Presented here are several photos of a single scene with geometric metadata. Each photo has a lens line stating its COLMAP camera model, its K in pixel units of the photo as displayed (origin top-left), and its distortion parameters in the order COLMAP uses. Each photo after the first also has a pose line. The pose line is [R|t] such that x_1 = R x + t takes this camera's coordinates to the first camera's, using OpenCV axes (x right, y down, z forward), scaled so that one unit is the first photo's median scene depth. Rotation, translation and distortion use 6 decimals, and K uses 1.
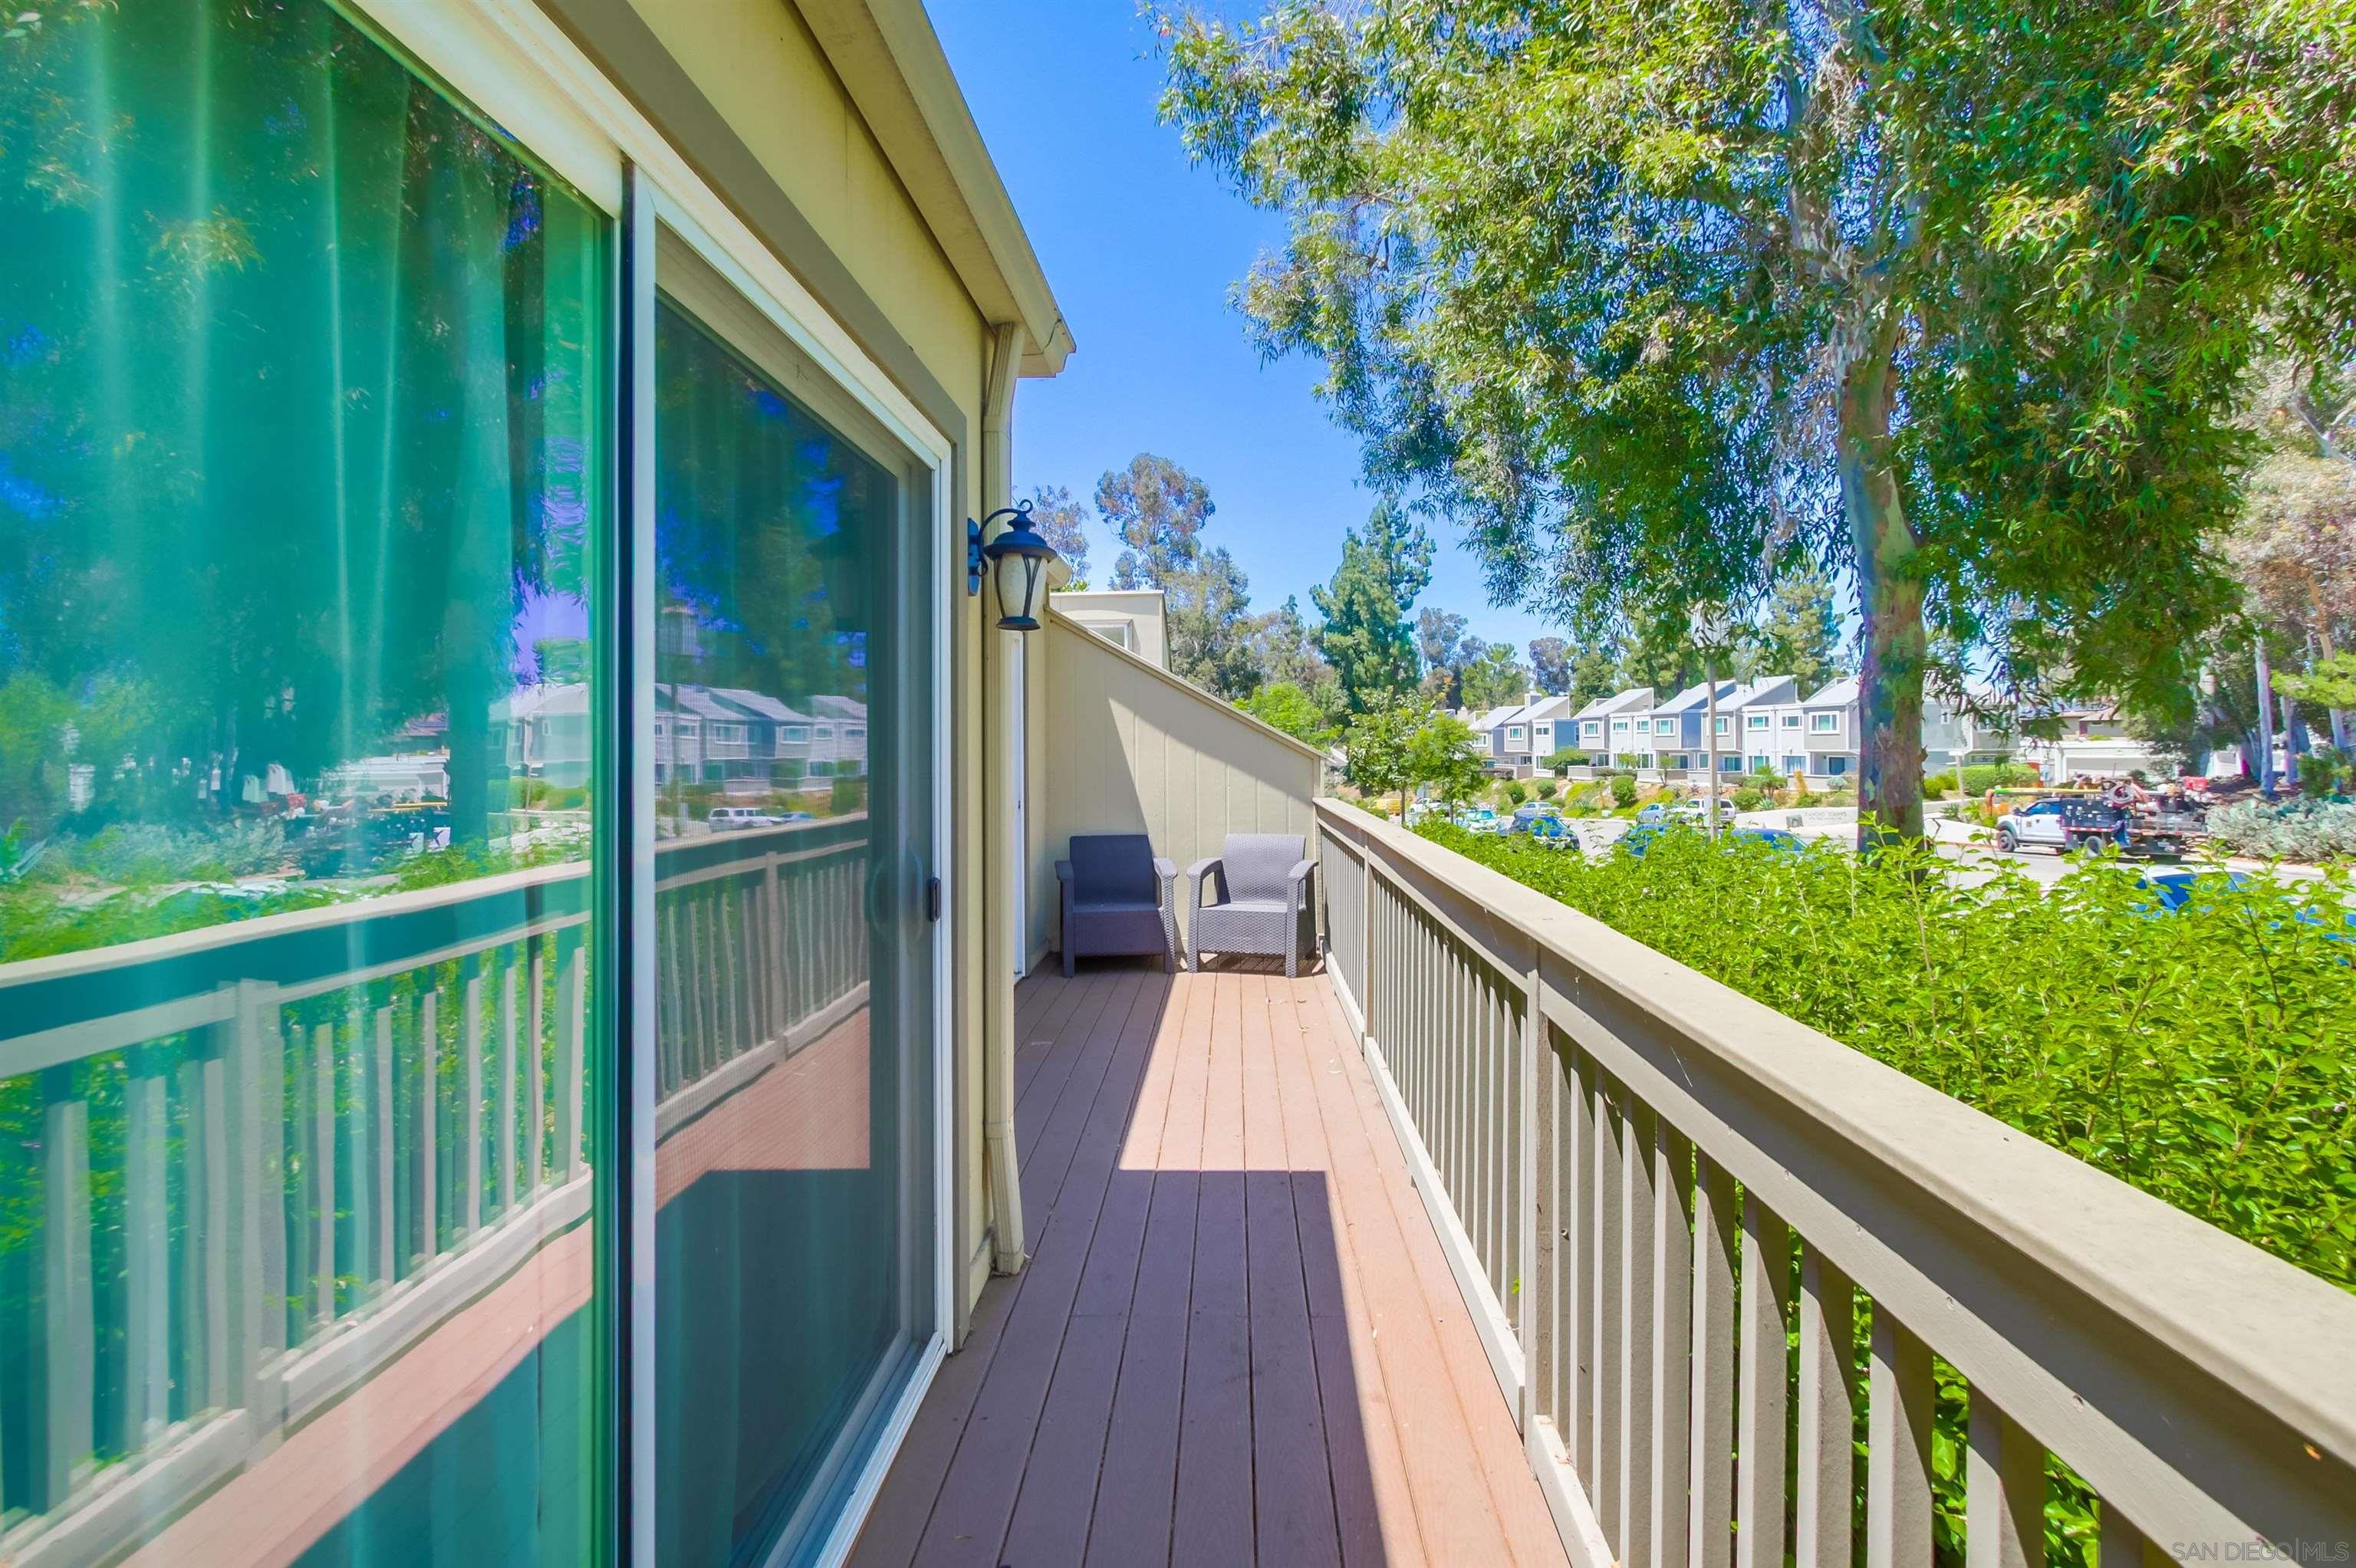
lens RADIAL K [[1090.0, 0, 1176.1], [0, 1090.0, 776.6], [0, 0, 1]] dist [0.004276, 0.002629]
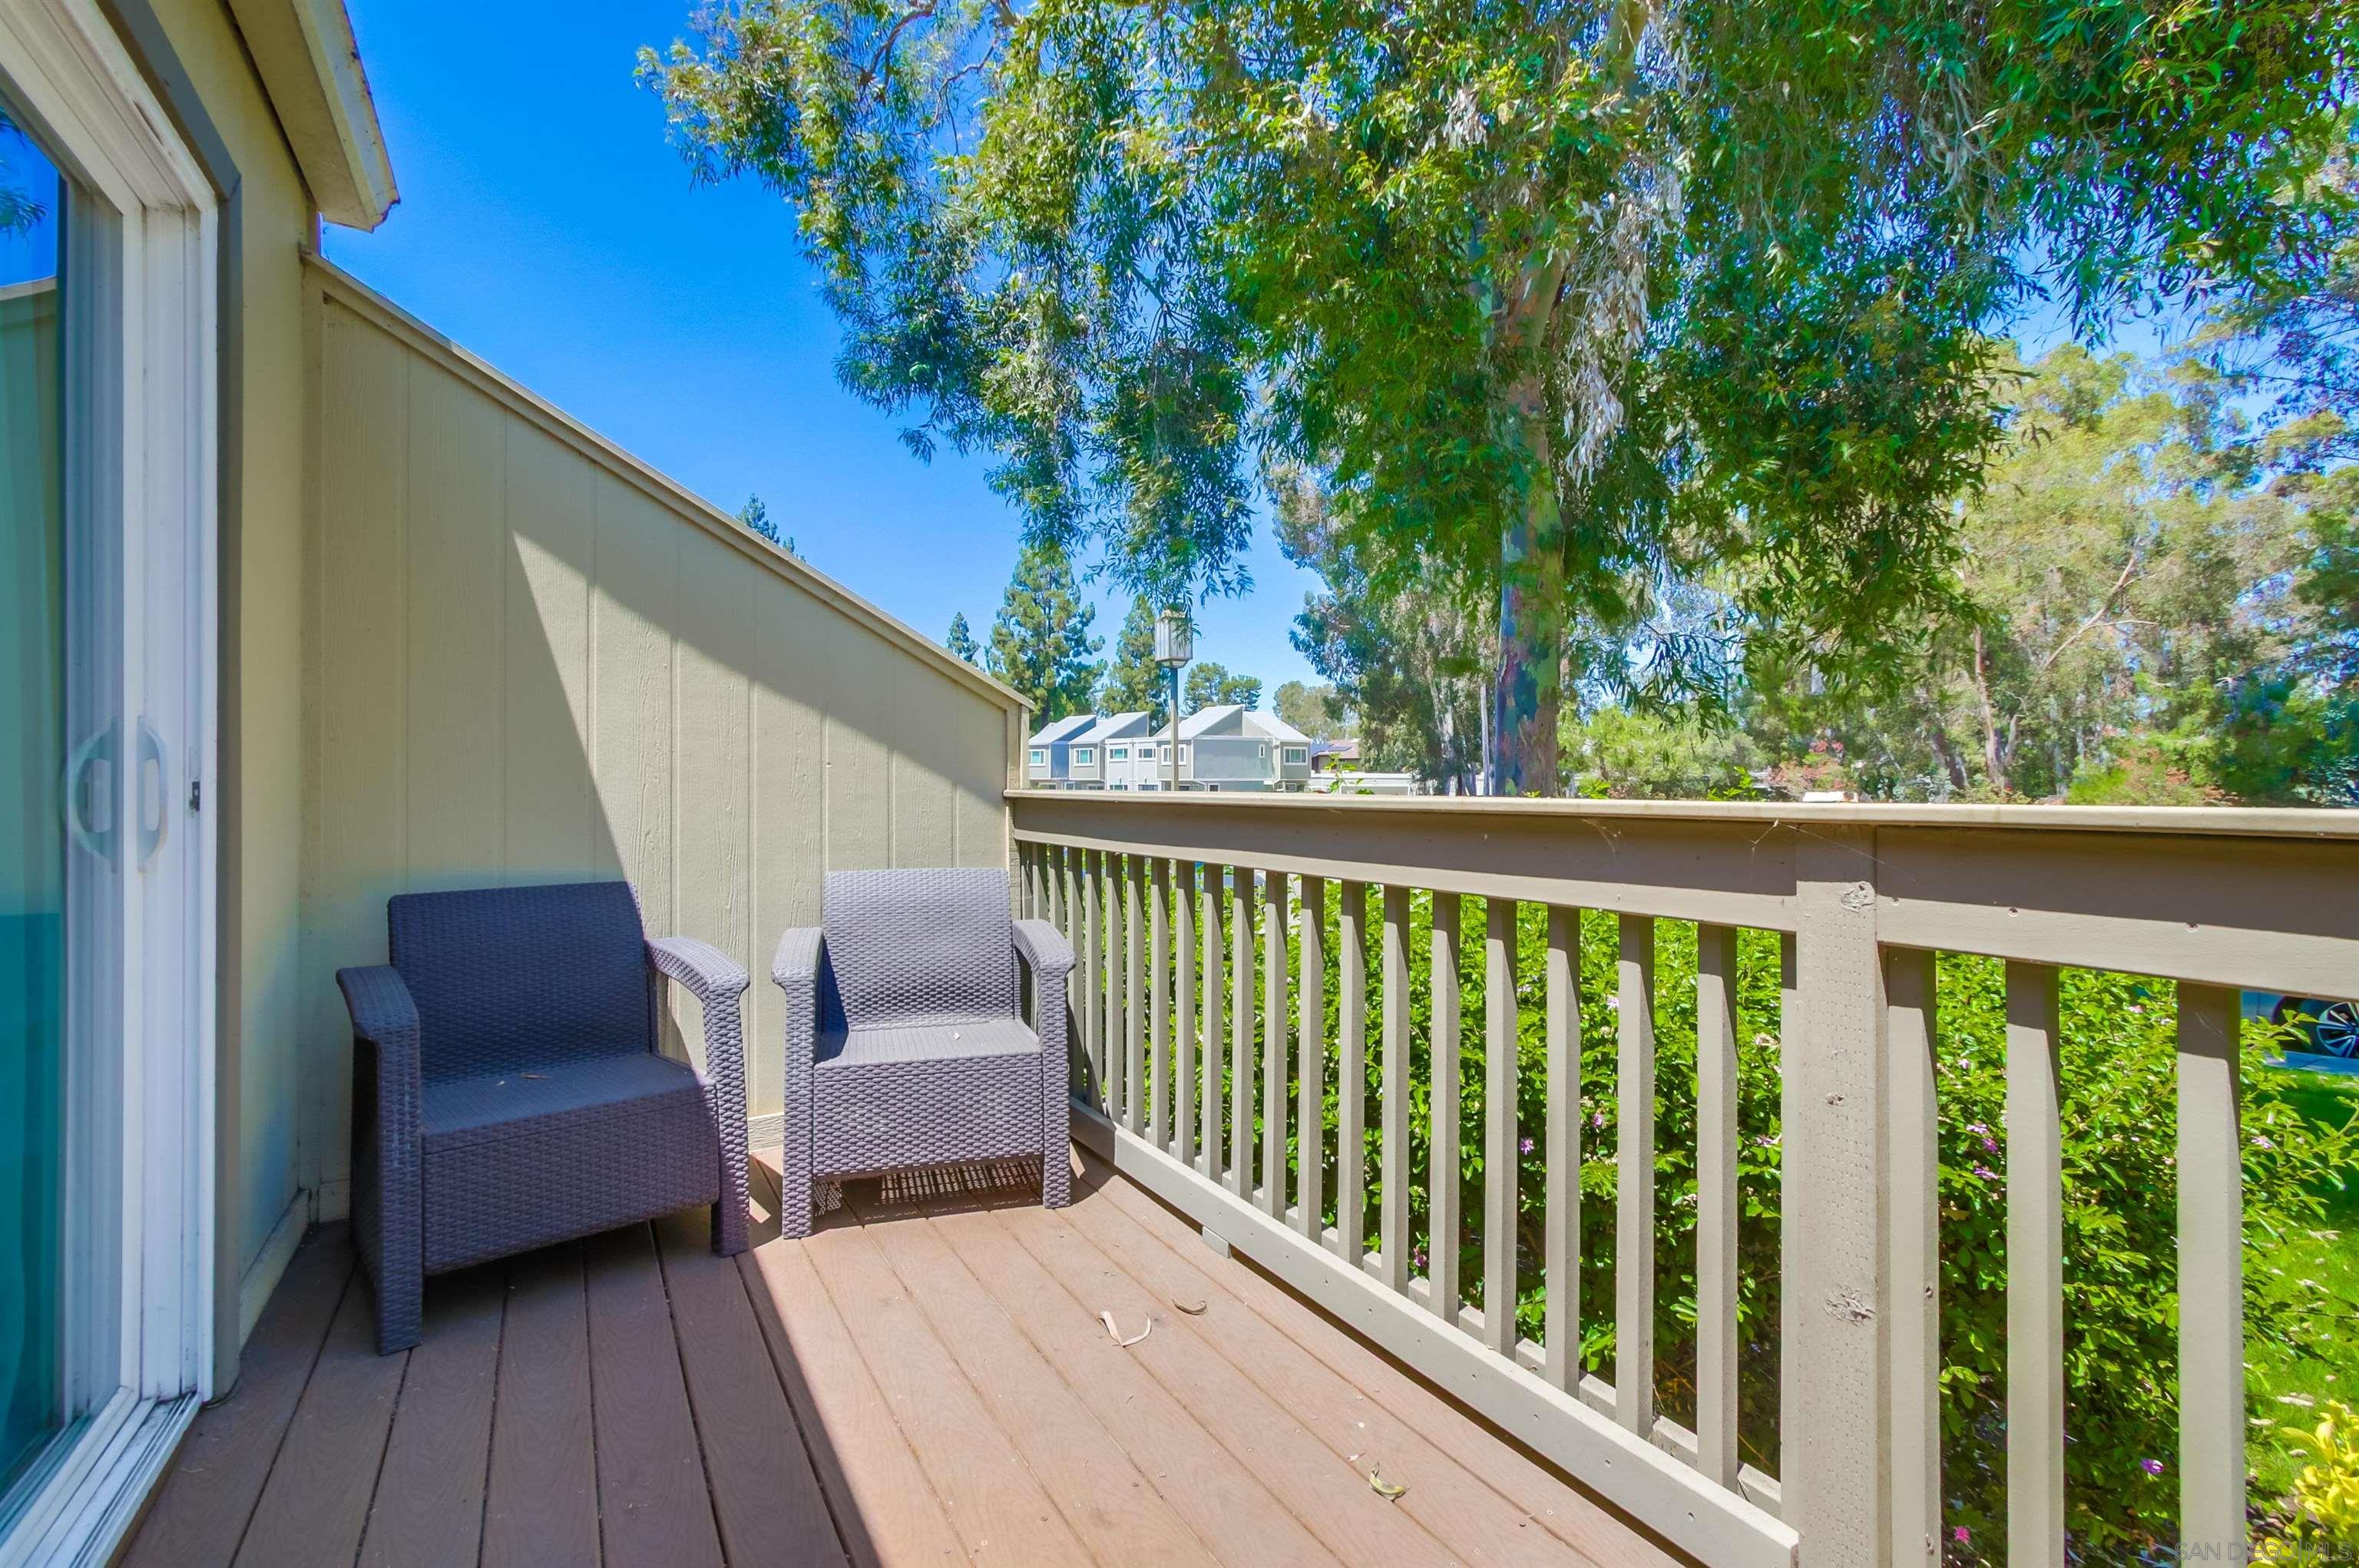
lens RADIAL K [[1091.5, 0, 1187.1], [0, 1091.5, 784.6], [0, 0, 1]] dist [0.004276, 0.002629]
pose [[0.837908, 0.003612, 0.545800, -0.039055], [0.008003, 0.999789, -0.018902, 0.014168], [-0.545753, 0.020206, 0.837702, 0.290238]]
